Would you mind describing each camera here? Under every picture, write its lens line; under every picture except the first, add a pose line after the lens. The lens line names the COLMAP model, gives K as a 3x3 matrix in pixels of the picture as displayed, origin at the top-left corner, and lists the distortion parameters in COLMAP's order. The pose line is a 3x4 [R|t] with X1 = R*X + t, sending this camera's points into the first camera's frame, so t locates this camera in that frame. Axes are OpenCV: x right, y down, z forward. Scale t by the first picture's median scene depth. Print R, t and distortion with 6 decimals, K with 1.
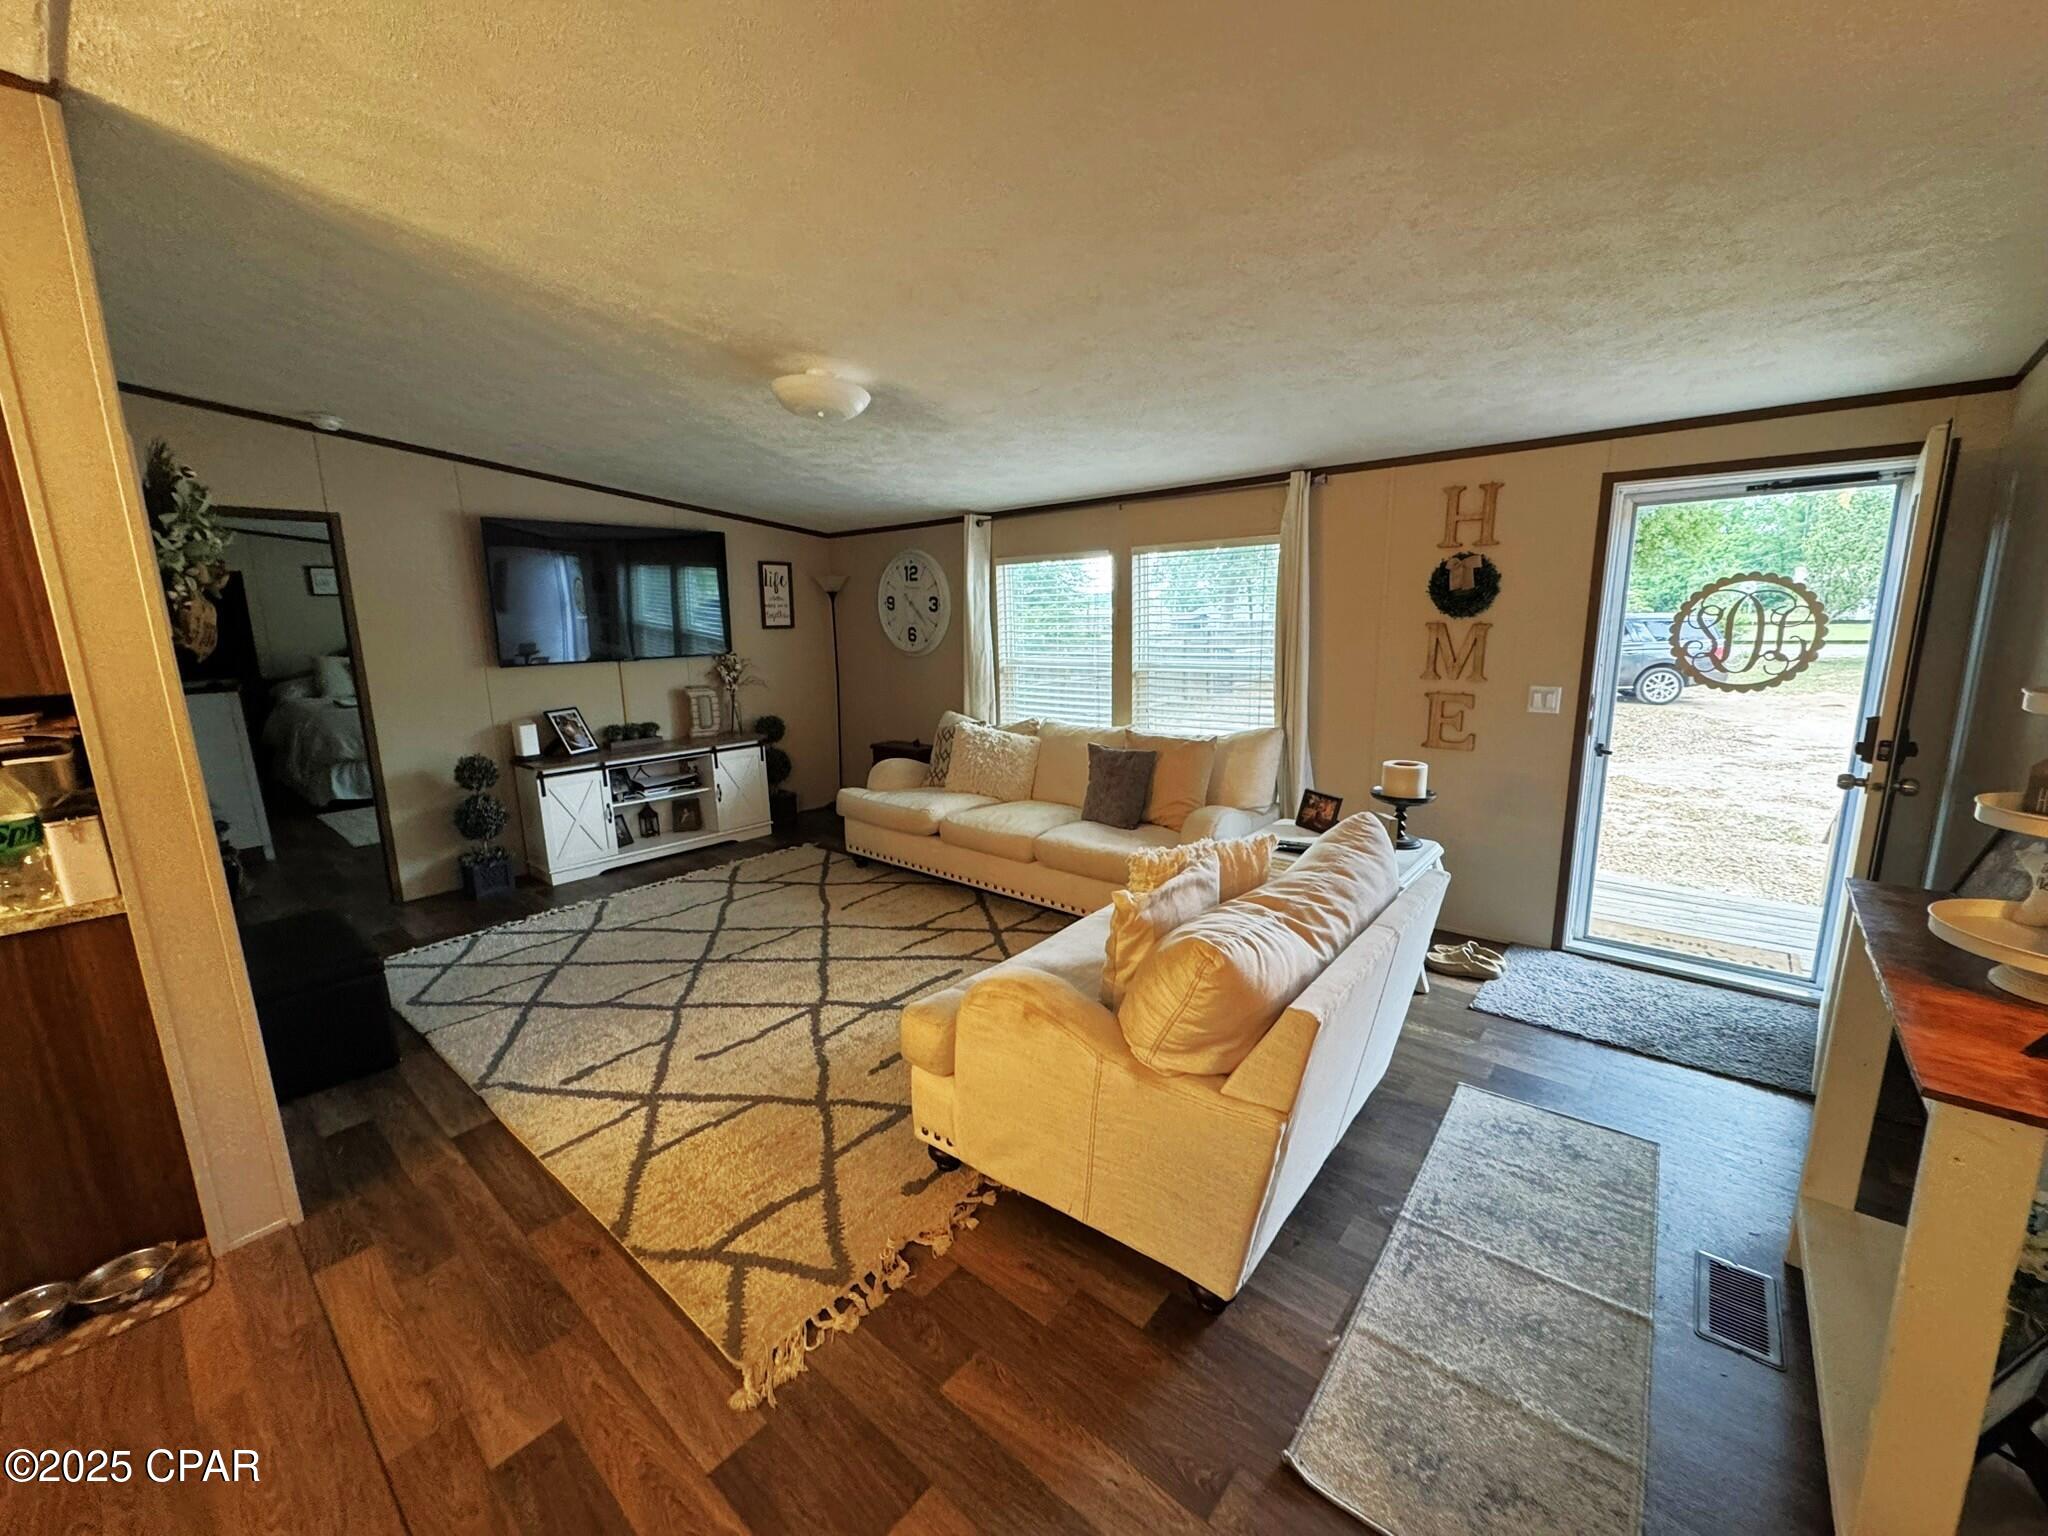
lens RADIAL K [[814.4, 0, 1024.0], [0, 814.4, 768.0], [0, 0, 1]] dist [-0.000948, -0.000040]
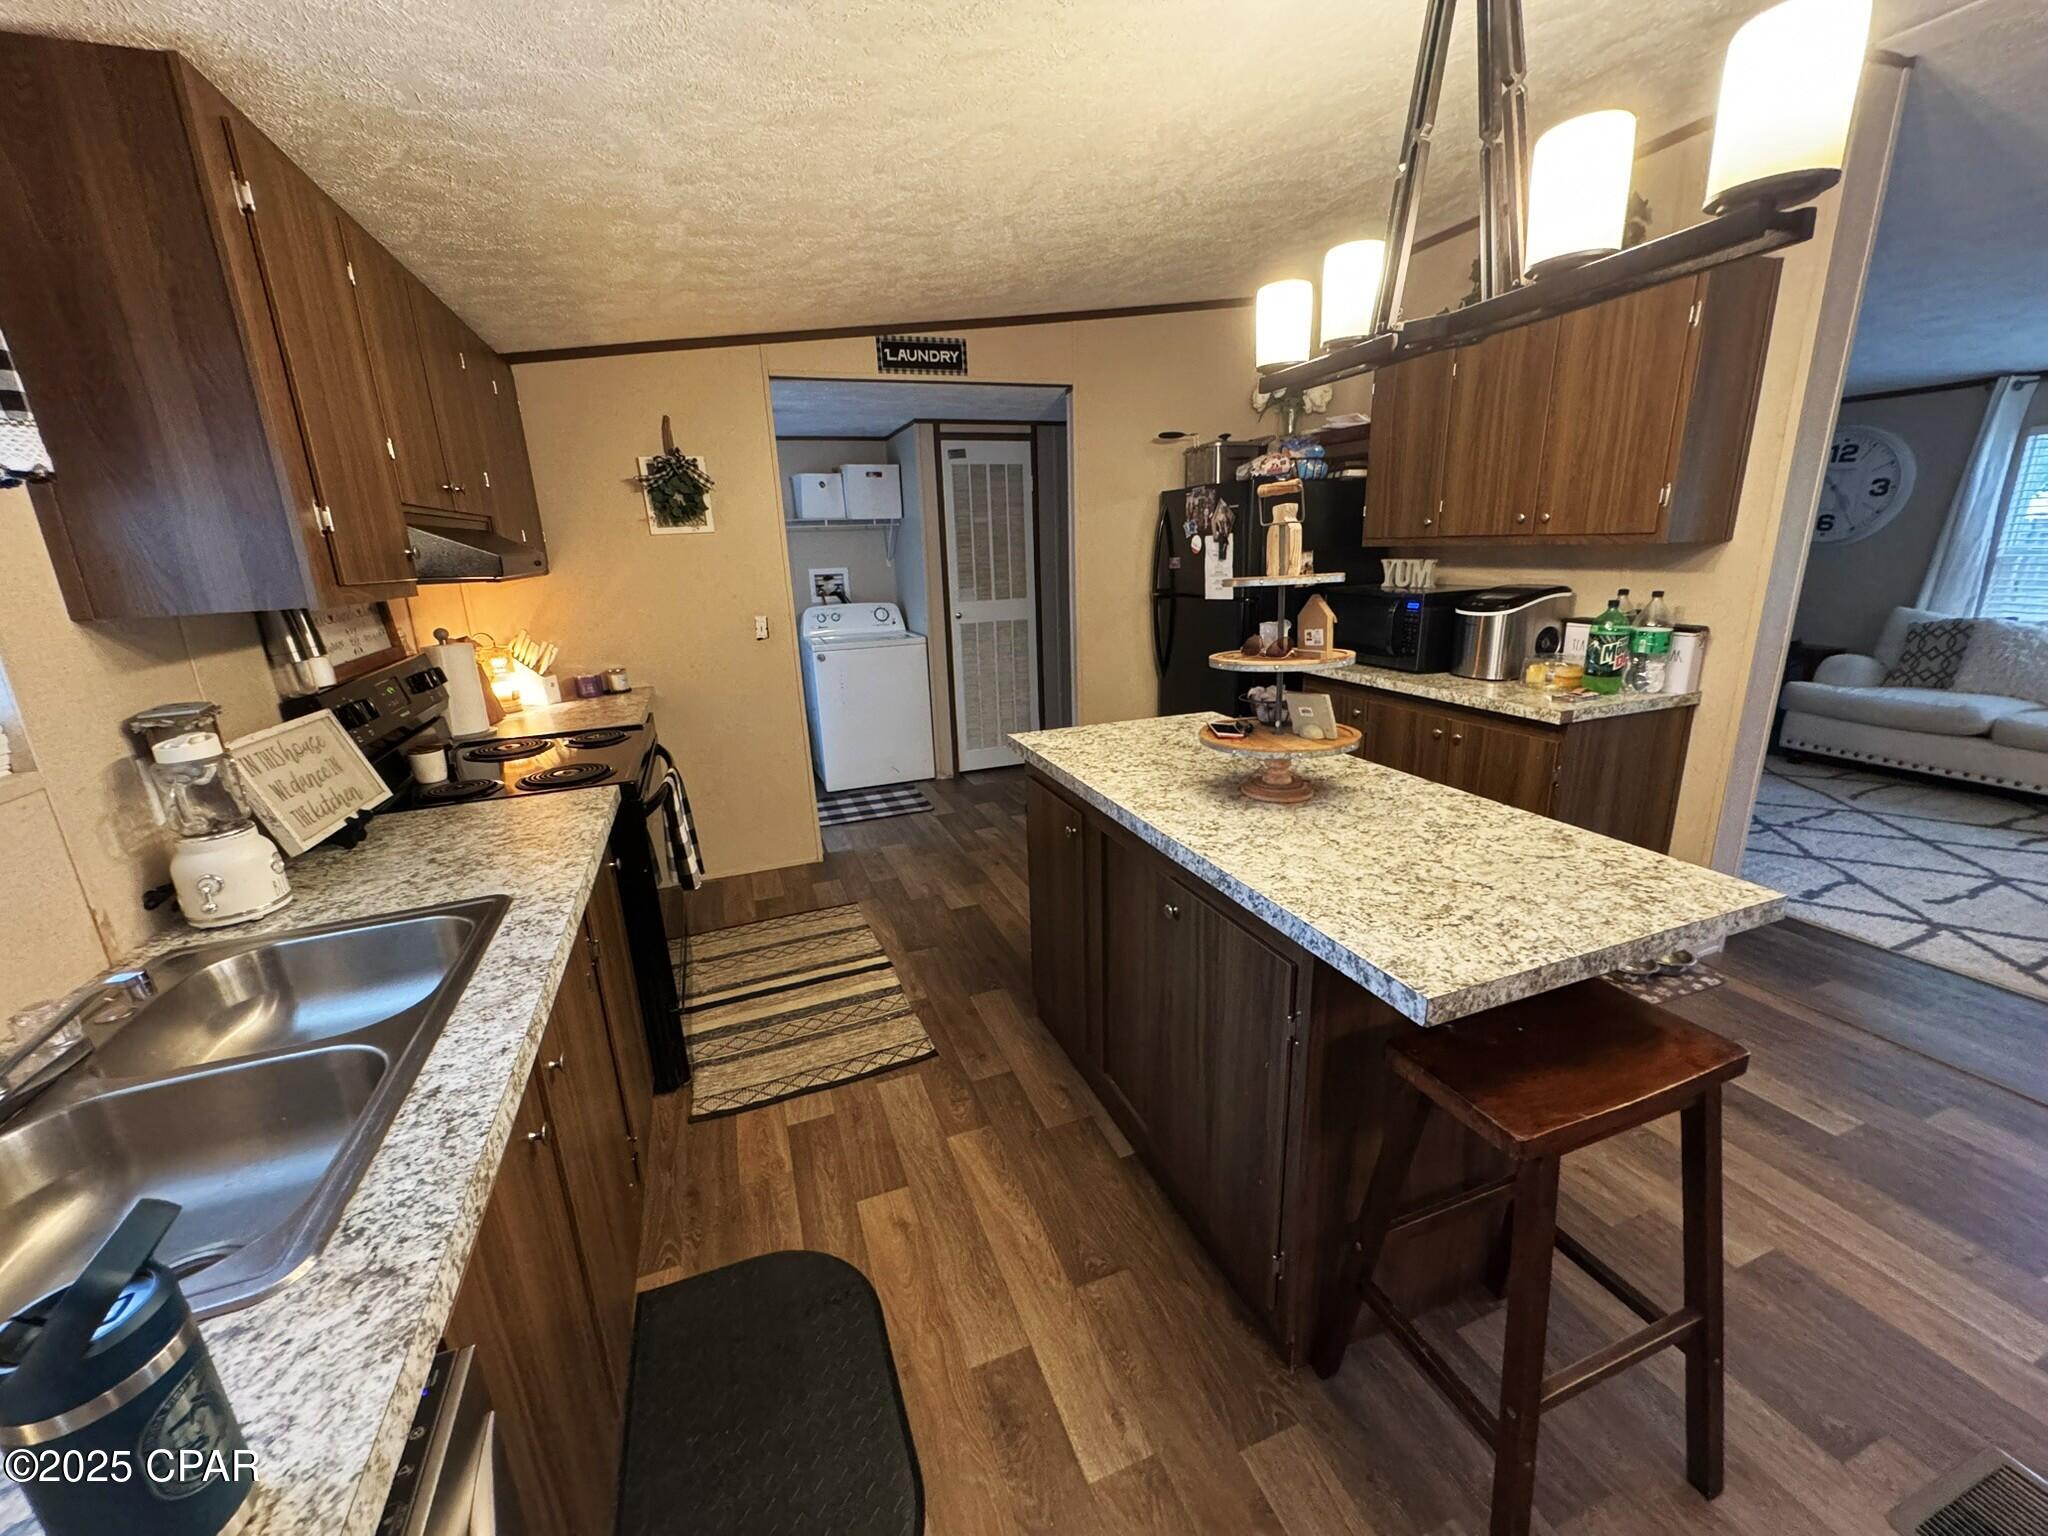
lens RADIAL K [[814.4, 0, 1024.0], [0, 814.4, 768.0], [0, 0, 1]] dist [-0.000948, -0.000040]
pose [[0.877206, 0.121129, -0.464583, -0.880428], [-0.073327, 0.990100, 0.119691, 0.122714], [0.474481, -0.070928, 0.877403, -0.470100]]
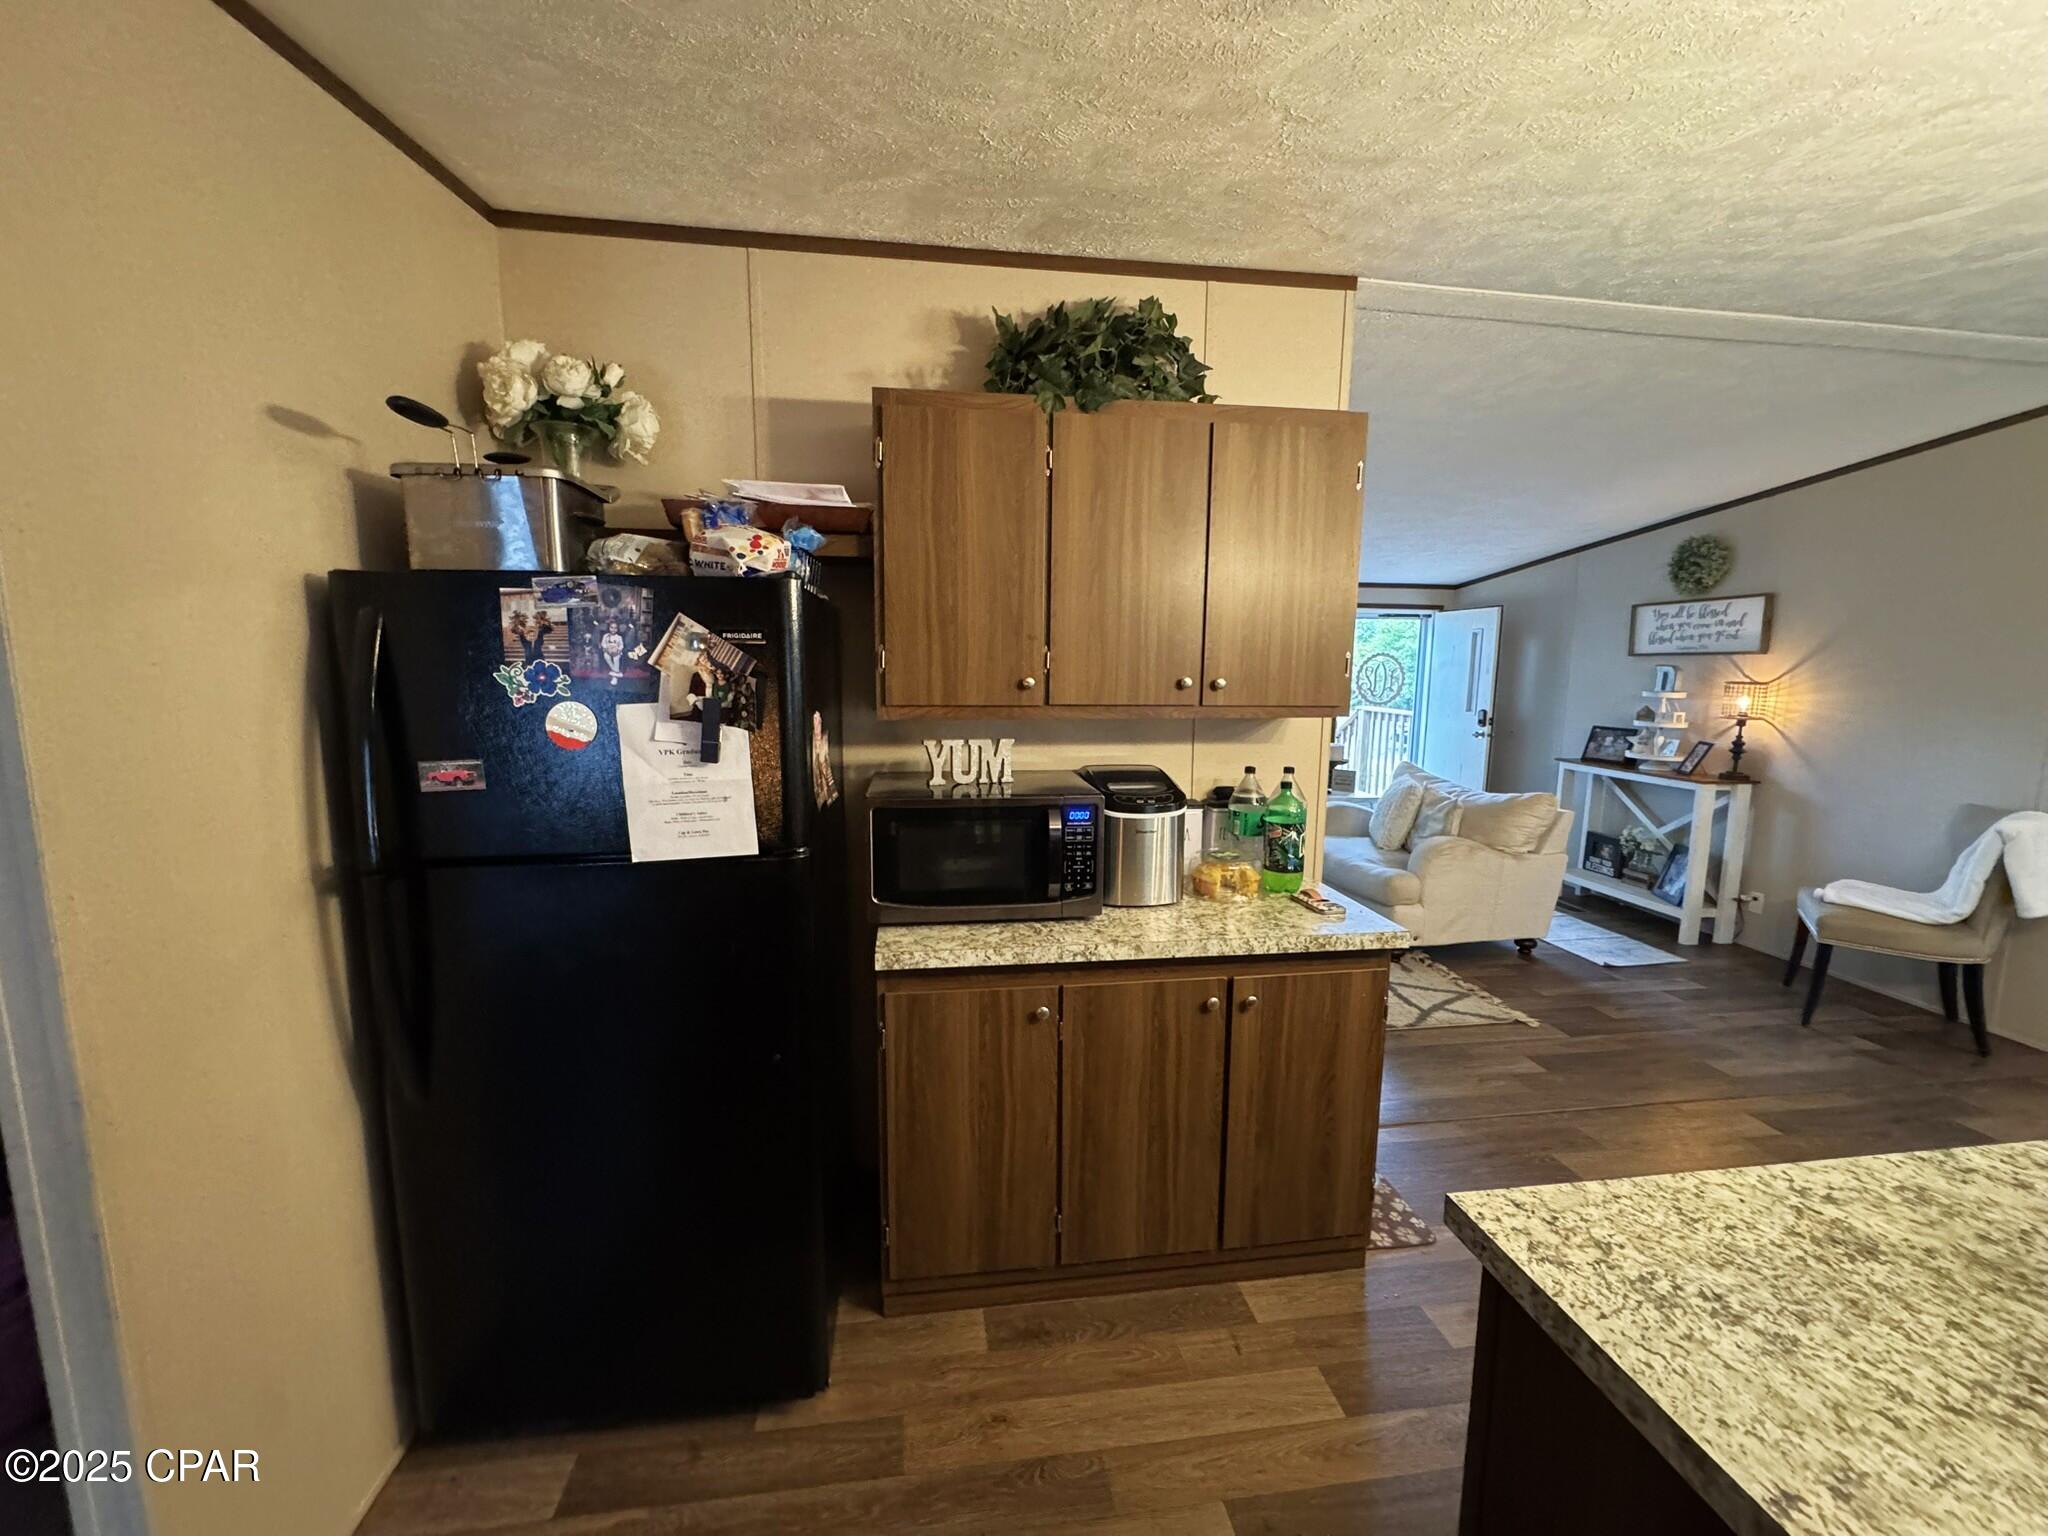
lens RADIAL K [[814.4, 0, 1024.0], [0, 814.4, 768.0], [0, 0, 1]] dist [-0.000948, -0.000040]
pose [[0.661654, -0.073960, 0.746153, -1.424980], [0.118341, 0.992952, -0.006516, -0.023974], [-0.740412, 0.092612, 0.665743, 0.251625]]
